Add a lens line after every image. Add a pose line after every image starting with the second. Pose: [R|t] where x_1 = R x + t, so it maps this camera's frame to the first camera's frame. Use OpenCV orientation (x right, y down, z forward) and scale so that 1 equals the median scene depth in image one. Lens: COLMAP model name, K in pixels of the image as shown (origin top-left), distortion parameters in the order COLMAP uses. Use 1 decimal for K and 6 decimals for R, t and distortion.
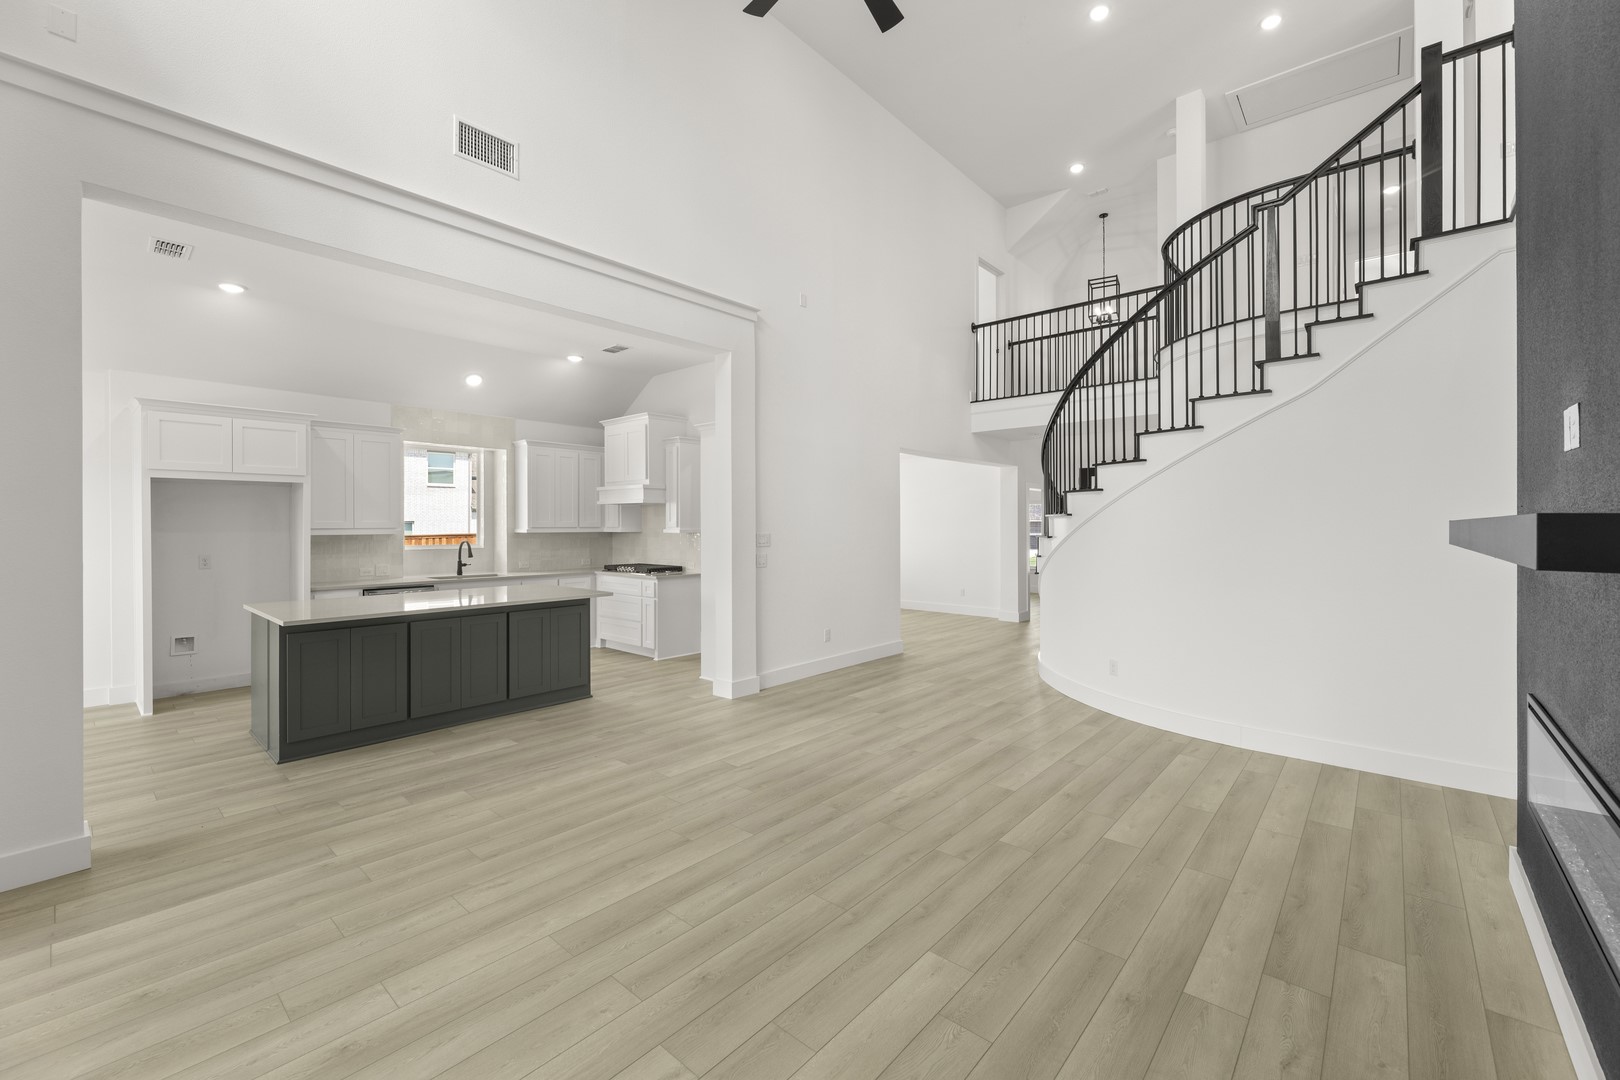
lens RADIAL K [[656.2, 0, 806.4], [0, 656.2, 532.0], [0, 0, 1]] dist [-0.000958, -0.000116]
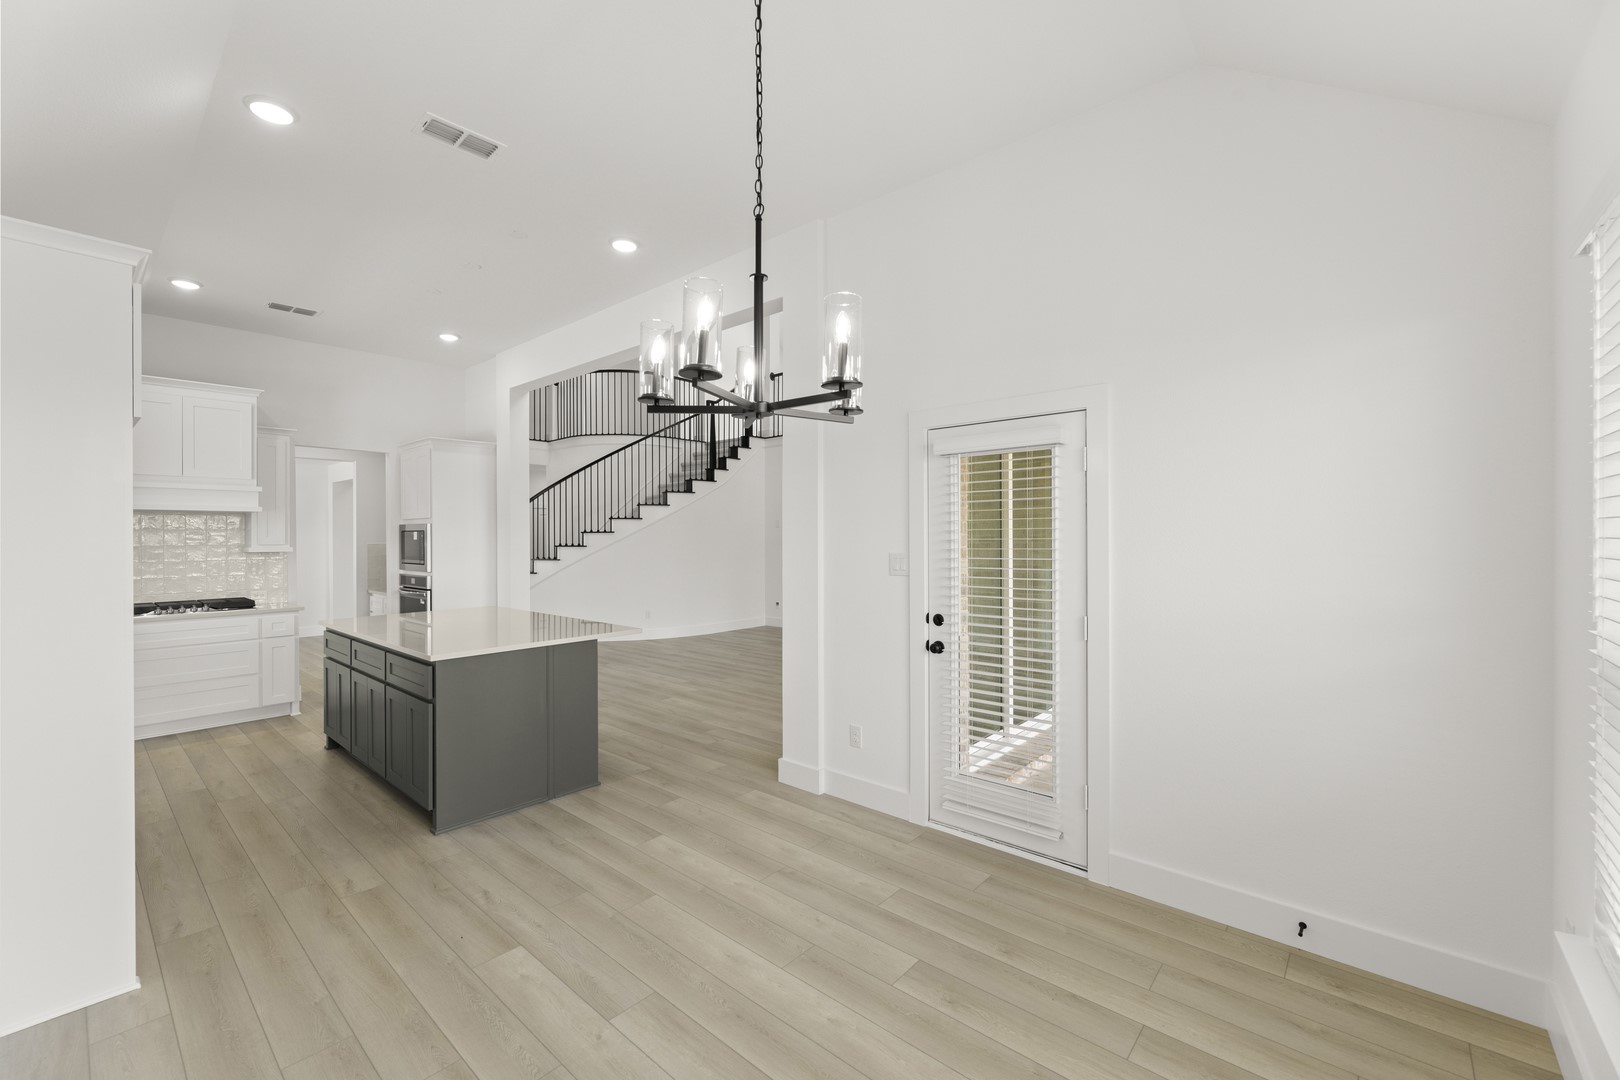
lens RADIAL K [[656.2, 0, 806.4], [0, 656.2, 532.0], [0, 0, 1]] dist [-0.000958, -0.000116]
pose [[0.012662, 0.003752, 0.999913, -1.234774], [0.021591, 0.999759, -0.004025, -0.009303], [-0.999687, 0.021641, 0.012578, 0.463011]]
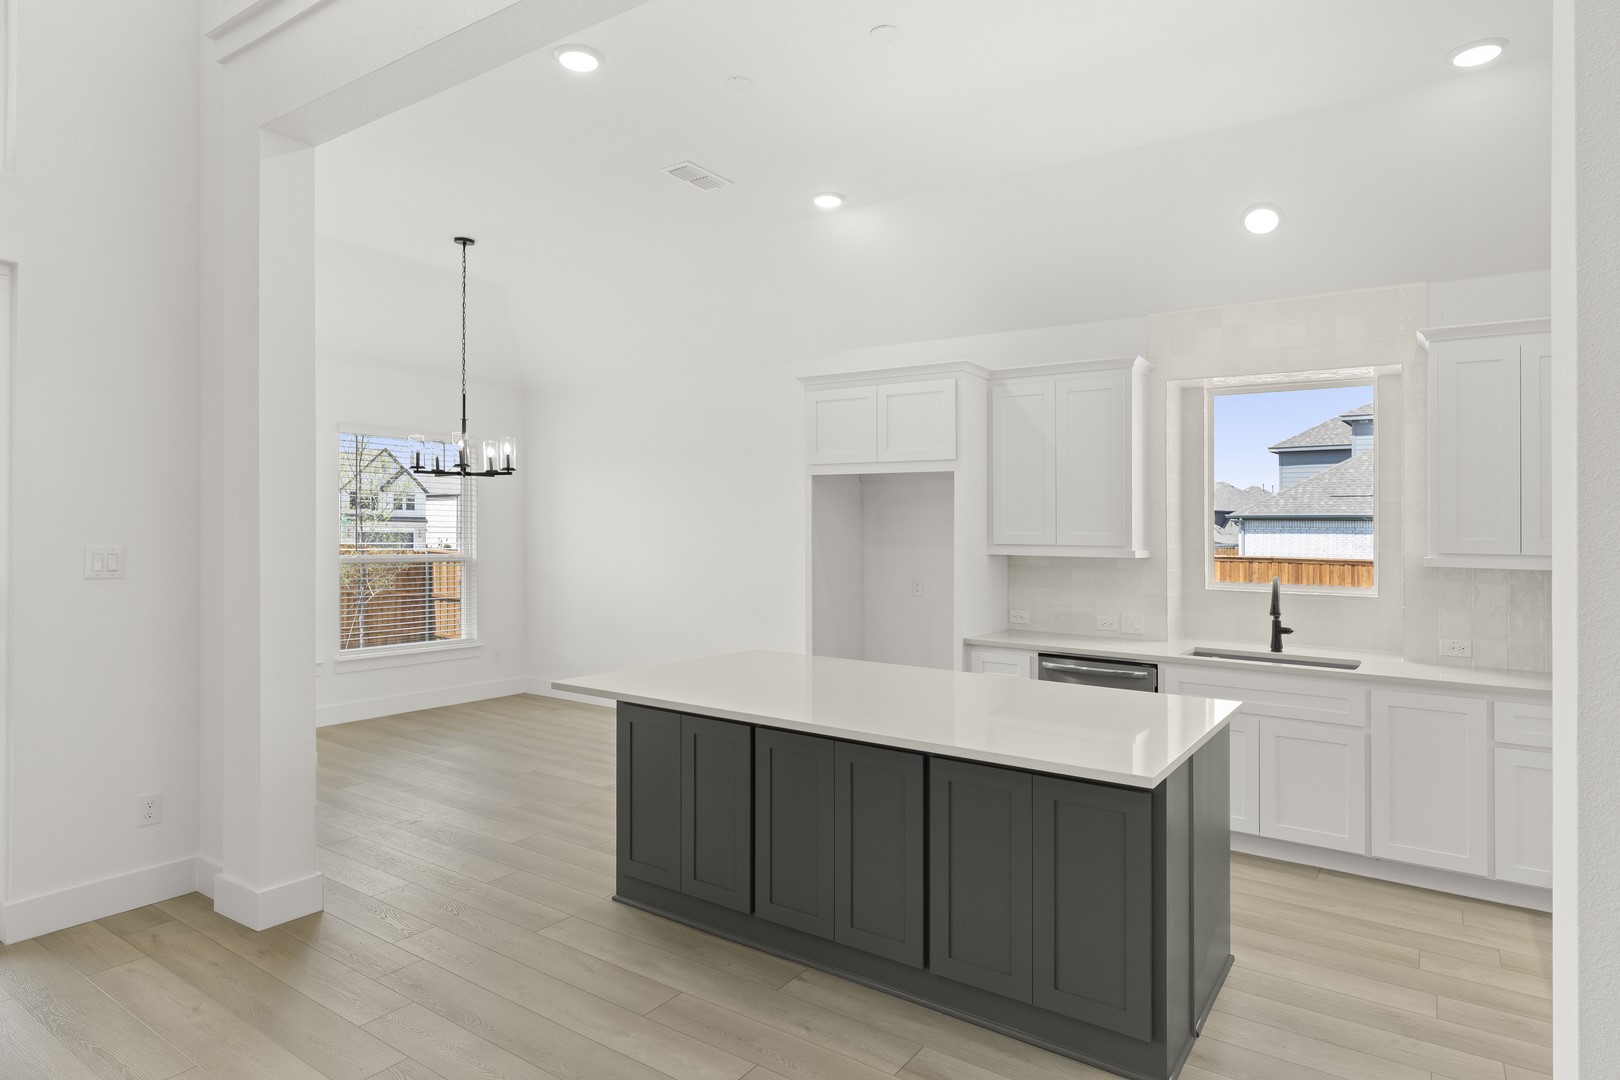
lens RADIAL K [[901.5, 0, 830.3], [0, 901.5, 530.1], [0, 0, 1]] dist [-0.002936, 0.000867]
pose [[0.131722, 0.000172, -0.991287, 0.076605], [-0.028522, 0.999587, -0.003617, -0.011129], [0.990876, 0.028750, 0.131672, 0.750530]]
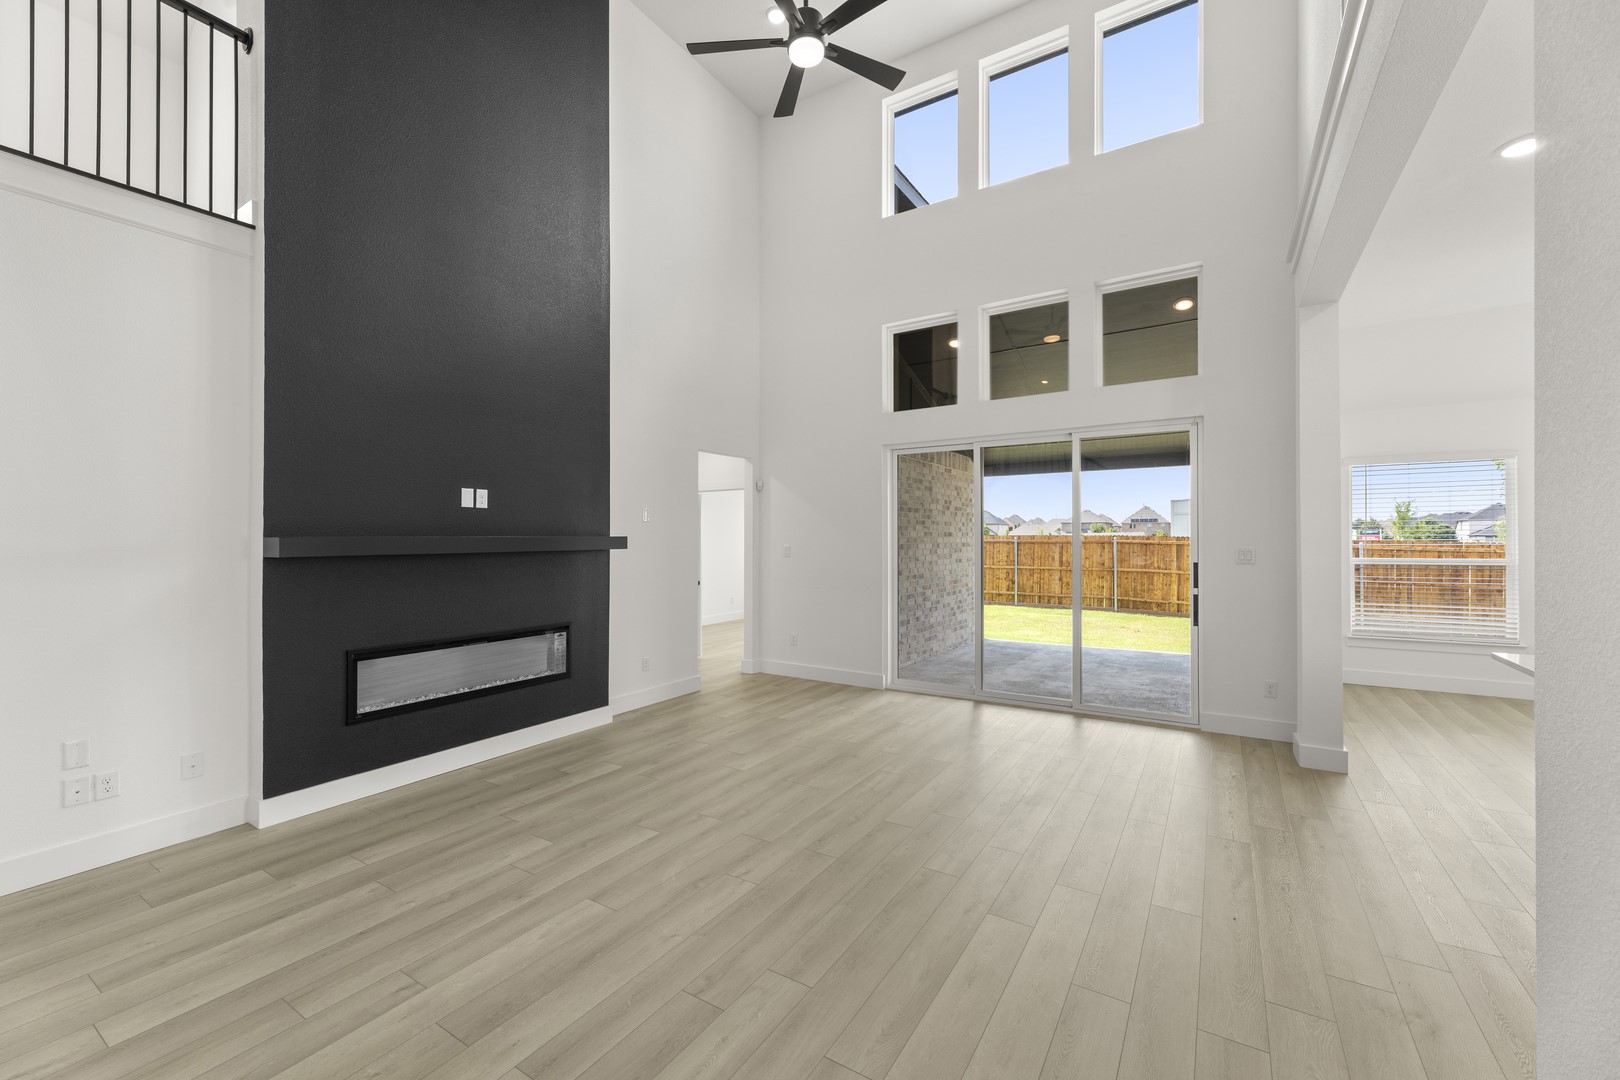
lens RADIAL K [[658.9, 0, 792.2], [0, 658.9, 539.0], [0, 0, 1]] dist [-0.000424, -0.000077]
pose [[-0.990525, 0.005140, -0.137239, 0.118230], [0.003526, 0.999922, 0.011997, -0.011765], [0.137290, 0.011400, -0.990465, 1.105870]]
